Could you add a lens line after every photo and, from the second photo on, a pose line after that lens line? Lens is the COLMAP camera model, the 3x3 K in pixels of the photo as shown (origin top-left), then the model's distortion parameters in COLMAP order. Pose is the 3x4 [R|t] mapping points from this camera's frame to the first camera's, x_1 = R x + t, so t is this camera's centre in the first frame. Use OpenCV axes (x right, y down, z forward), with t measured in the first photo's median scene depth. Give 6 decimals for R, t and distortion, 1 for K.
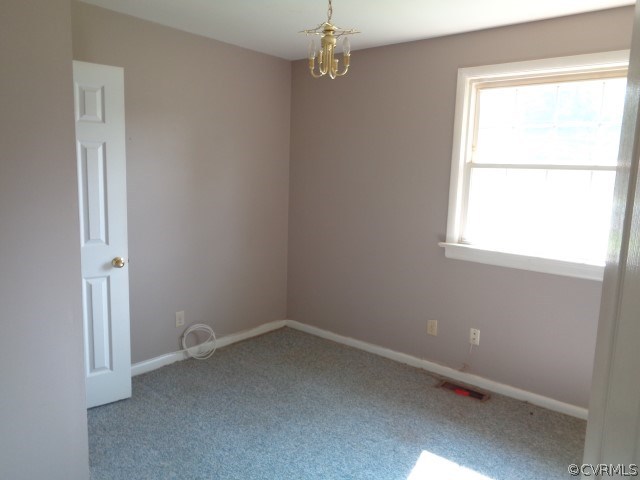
lens RADIAL K [[482.6, 0, 320.0], [0, 482.6, 240.0], [0, 0, 1]] dist [0.011185, 0.001714]
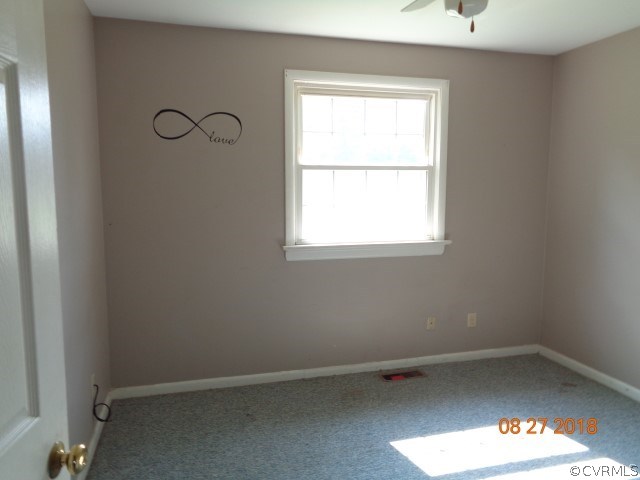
lens RADIAL K [[482.6, 0, 320.0], [0, 482.6, 240.0], [0, 0, 1]] dist [0.011185, 0.001714]
pose [[0.576354, -0.145289, 0.804181, -0.499751], [0.133607, 0.987580, 0.082667, -0.081631], [-0.806204, 0.059799, 0.588608, 0.380860]]
